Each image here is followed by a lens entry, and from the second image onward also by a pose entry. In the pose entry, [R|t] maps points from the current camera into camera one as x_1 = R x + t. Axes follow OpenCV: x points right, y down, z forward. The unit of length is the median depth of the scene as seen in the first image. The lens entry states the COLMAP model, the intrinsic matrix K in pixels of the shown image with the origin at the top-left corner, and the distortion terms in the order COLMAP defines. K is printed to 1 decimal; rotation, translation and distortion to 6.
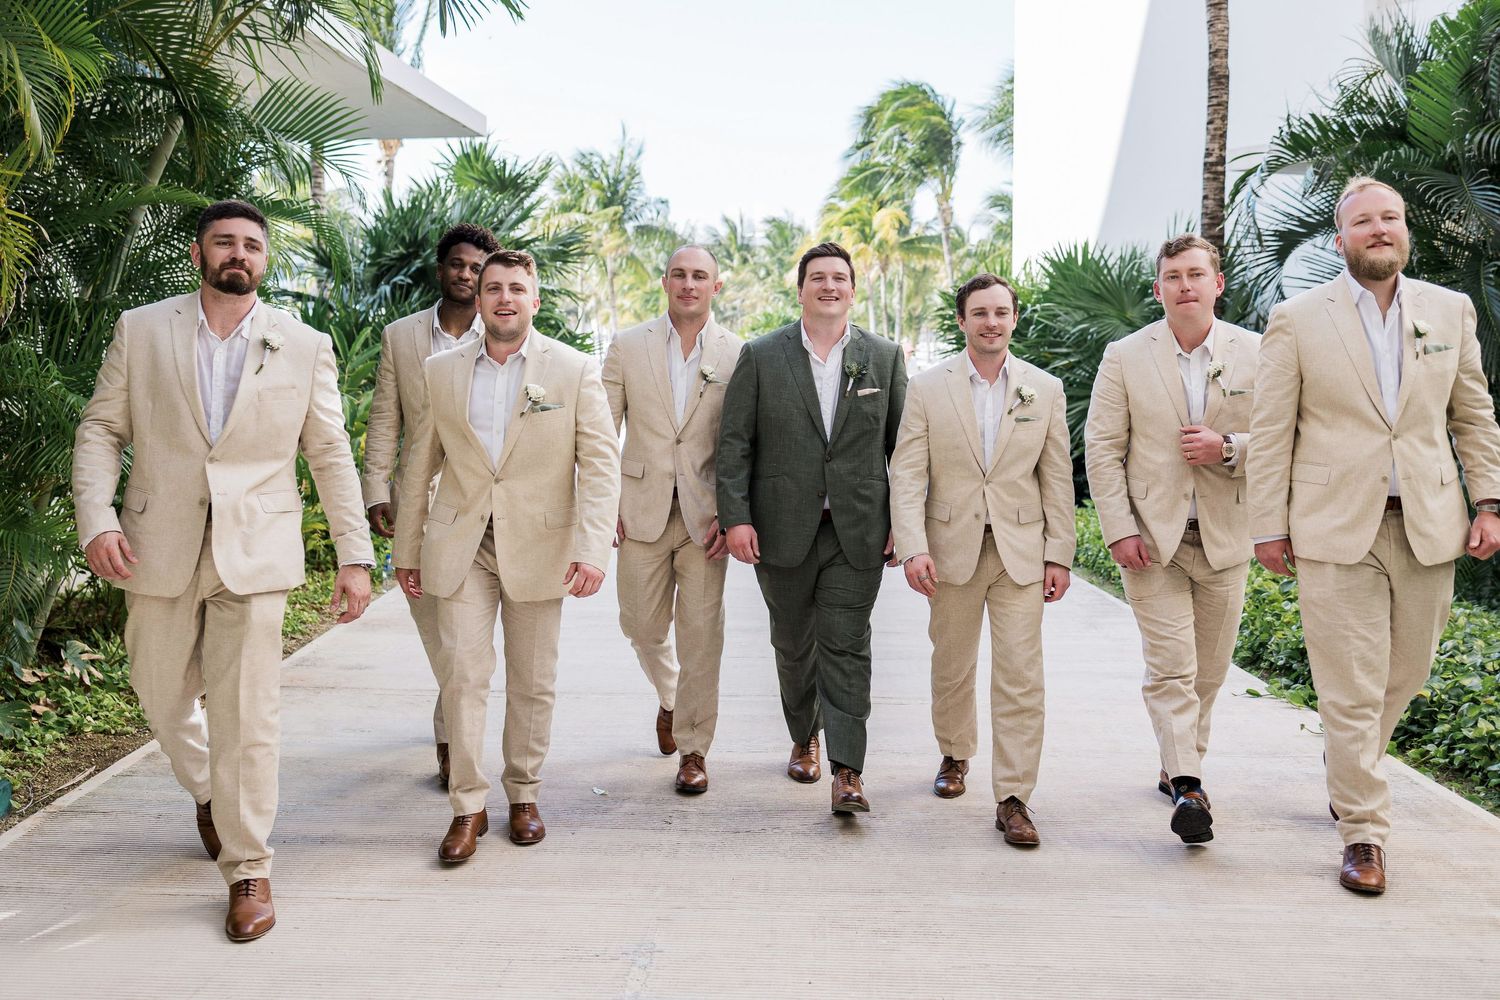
lens RADIAL K [[1734.3, 0, 680.8], [0, 1734.3, 469.6], [0, 0, 1]] dist [-0.002313, 0.046905]
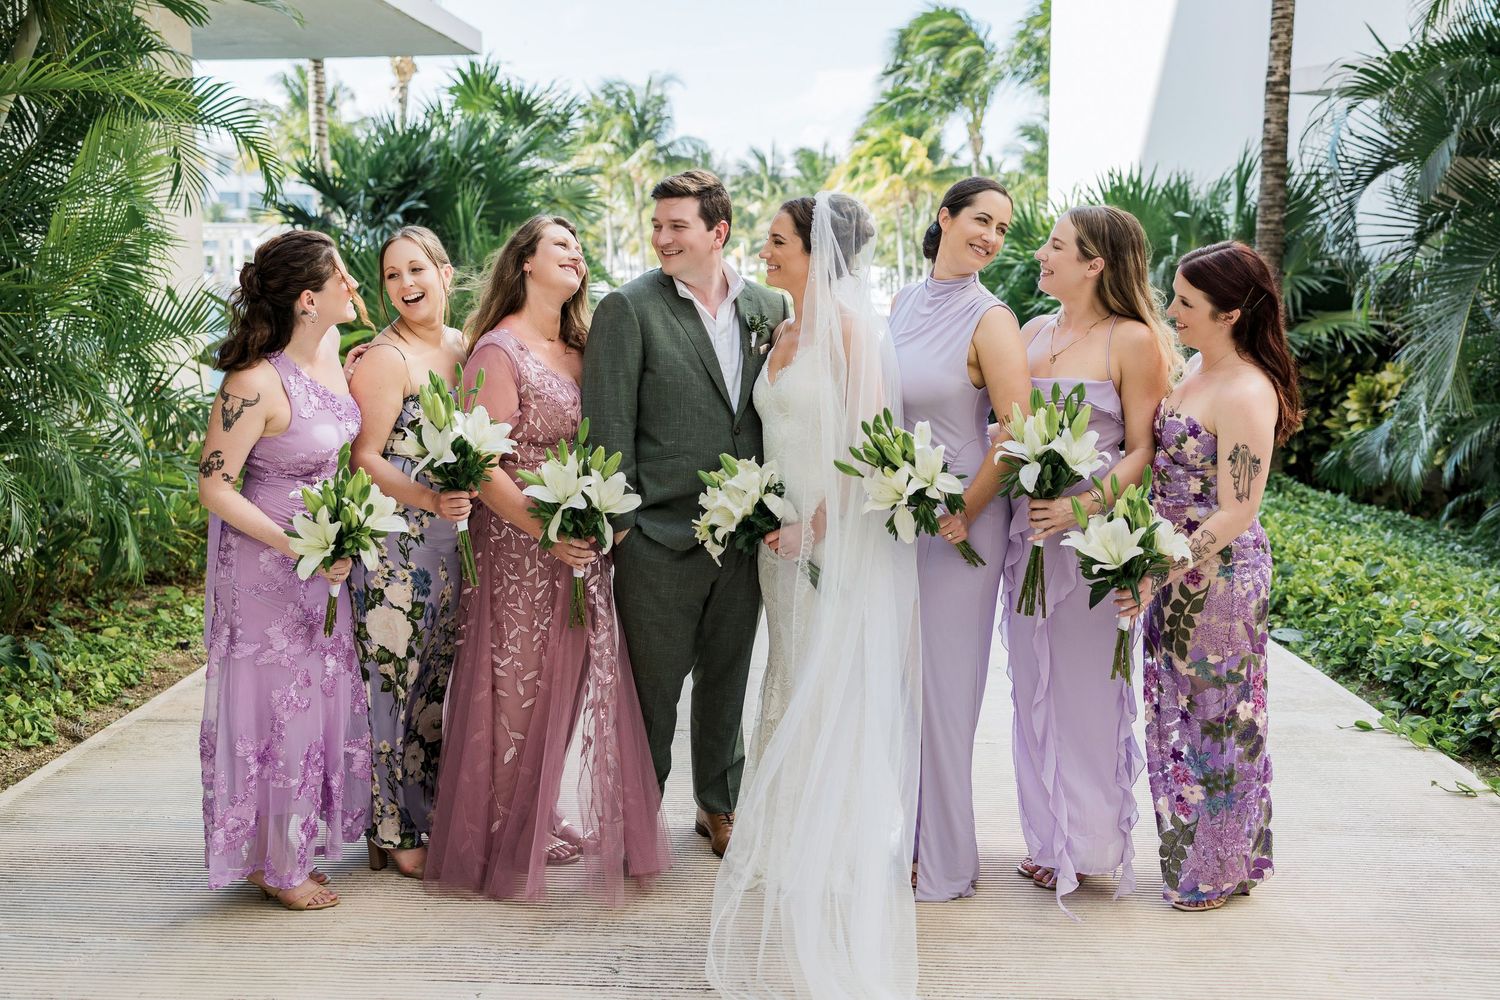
lens RADIAL K [[1681.5, 0, 750.0], [0, 1681.5, 500.0], [0, 0, 1]] dist [0.003559, 0.046293]
pose [[0.999792, -0.002770, 0.020188, 0.013287], [0.001524, 0.998108, 0.061462, -0.013377], [-0.020320, -0.061418, 0.997905, 0.113199]]
